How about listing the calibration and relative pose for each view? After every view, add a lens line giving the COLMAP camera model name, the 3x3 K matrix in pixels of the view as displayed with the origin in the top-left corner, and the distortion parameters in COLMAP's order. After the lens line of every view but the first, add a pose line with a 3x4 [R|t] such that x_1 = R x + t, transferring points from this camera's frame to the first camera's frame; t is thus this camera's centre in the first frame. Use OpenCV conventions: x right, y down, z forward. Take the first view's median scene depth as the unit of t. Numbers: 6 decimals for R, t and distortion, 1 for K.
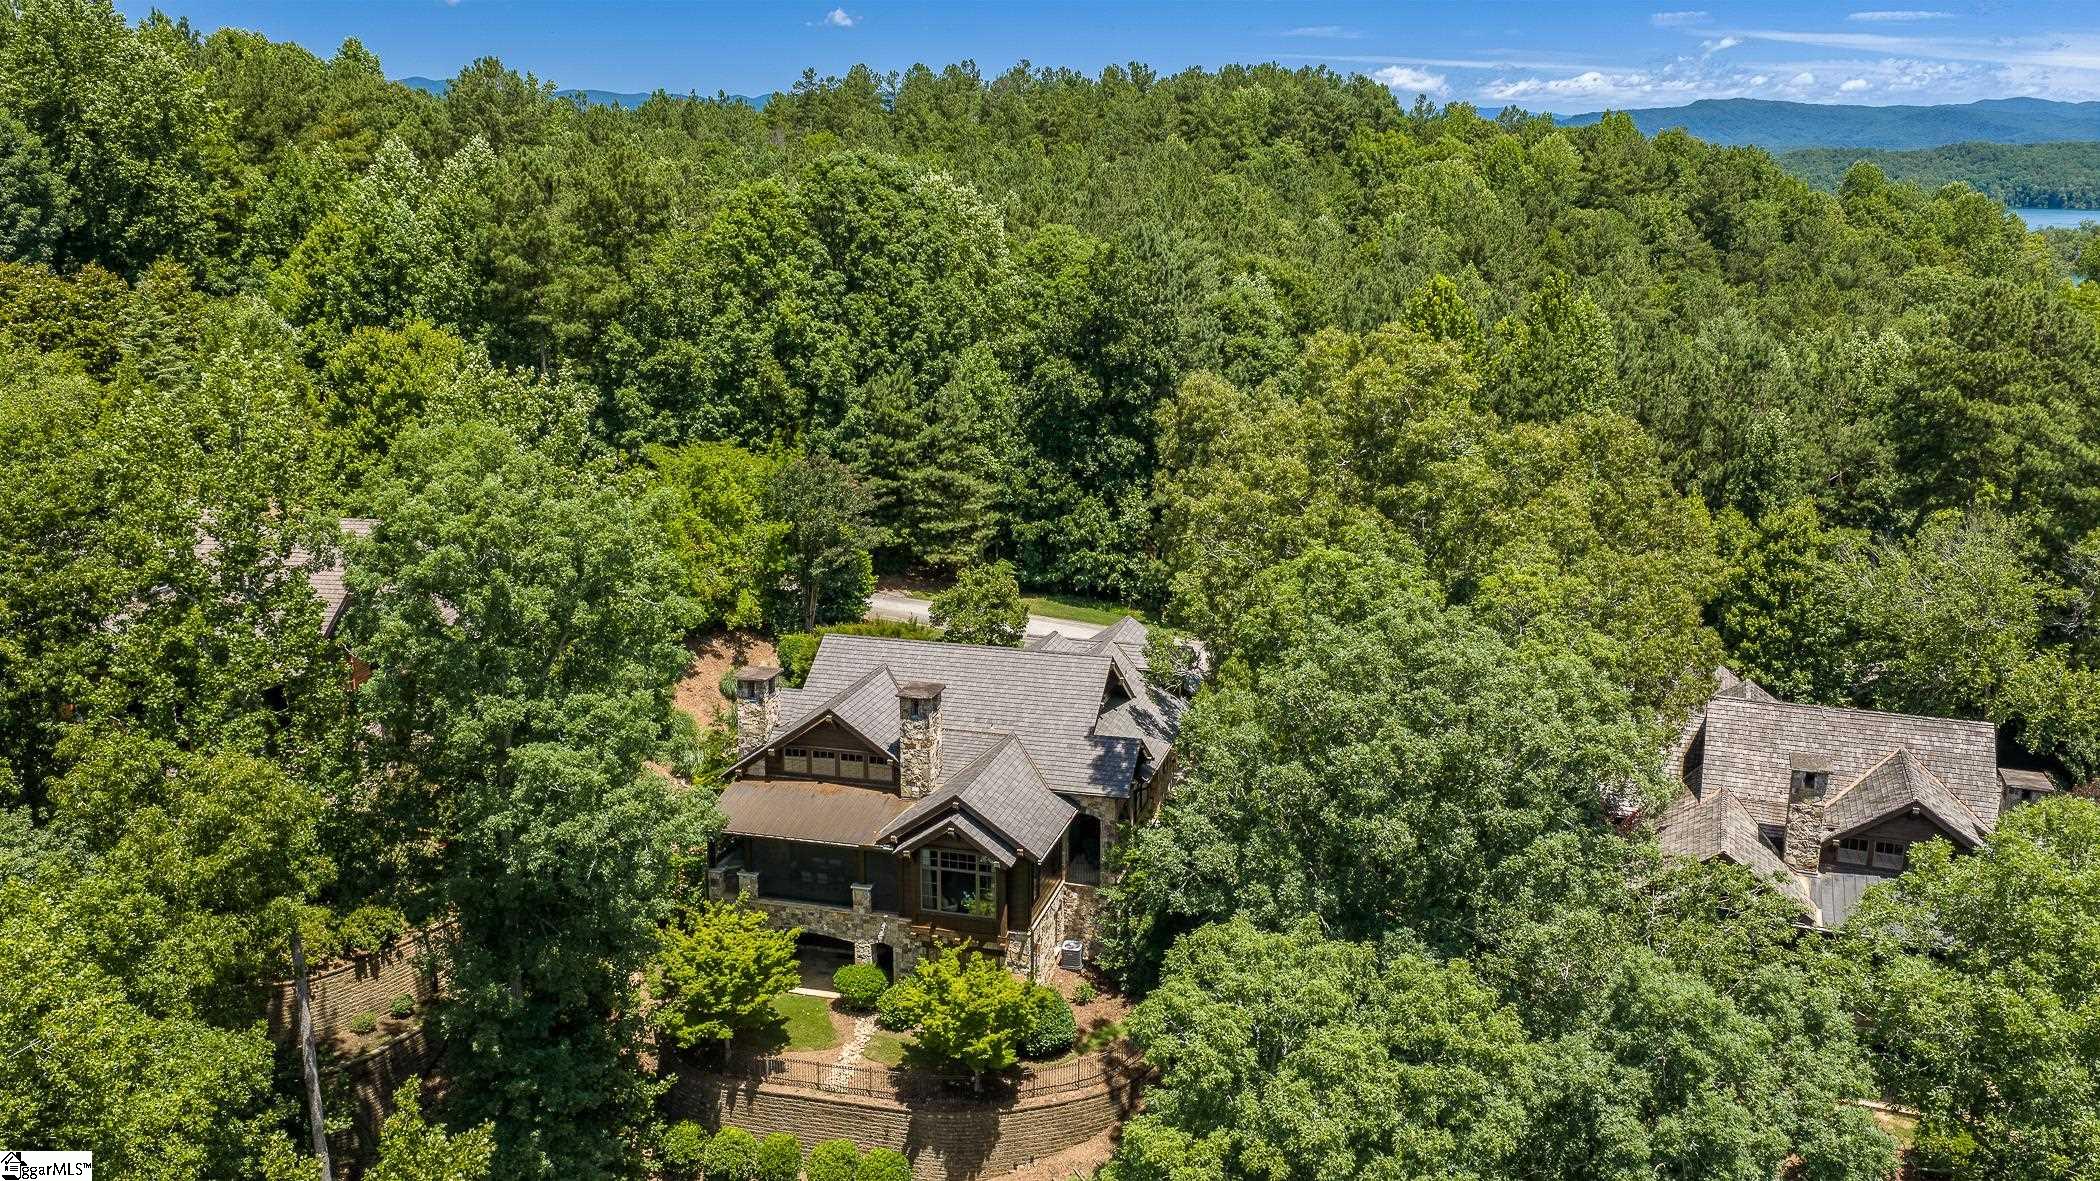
lens RADIAL K [[1752.0, 0, 1059.8], [0, 1752.0, 580.9], [0, 0, 1]] dist [0.024972, -0.040620]
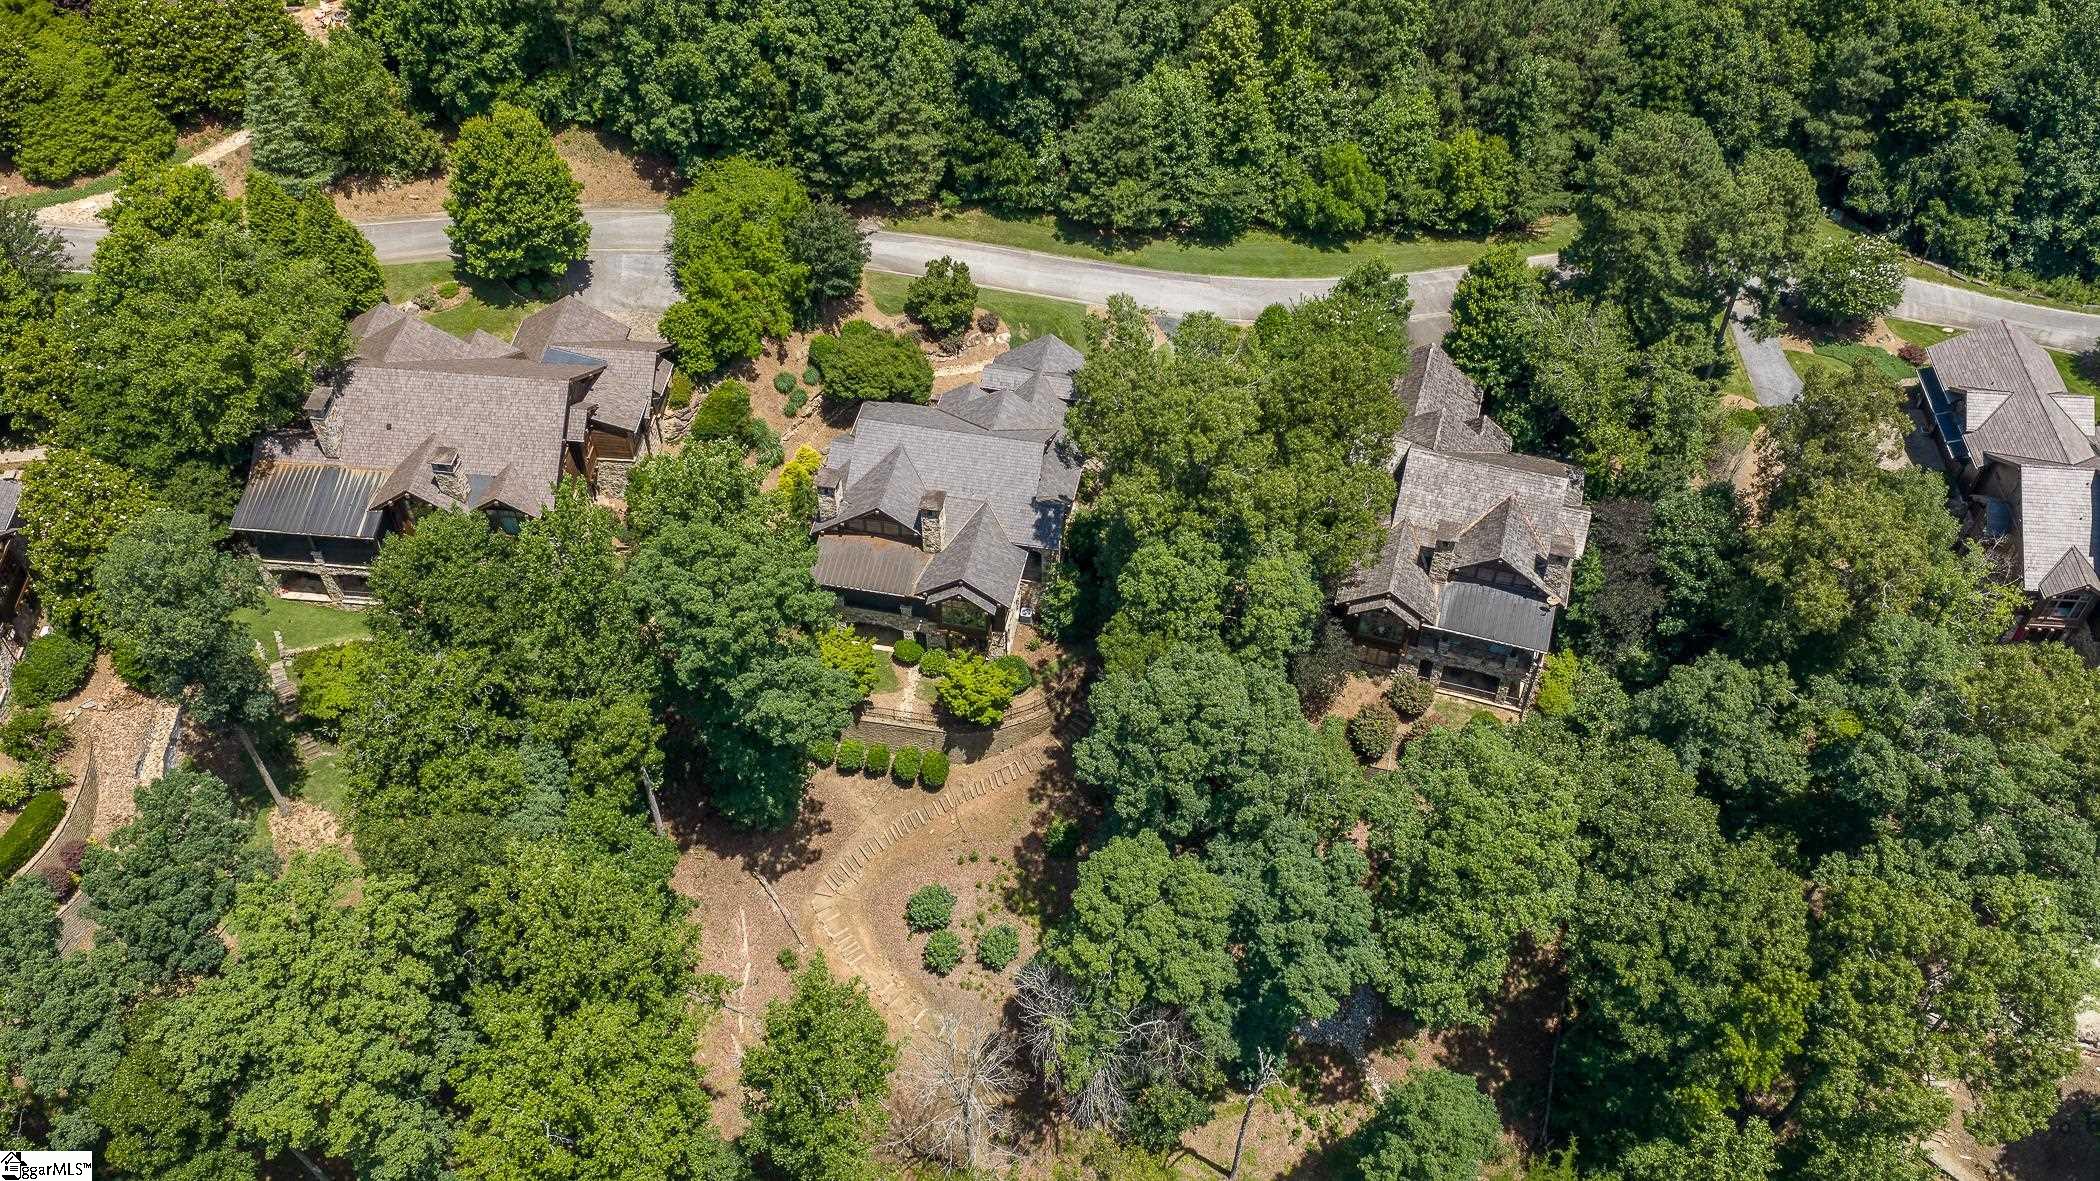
lens RADIAL K [[1752.0, 0, 1048.2], [0, 1752.0, 599.9], [0, 0, 1]] dist [0.024972, -0.040620]
pose [[0.998113, -0.050190, 0.035368, -0.024160], [0.022556, 0.835477, 0.549063, -0.573886], [-0.057106, -0.547229, 0.835032, -0.334213]]
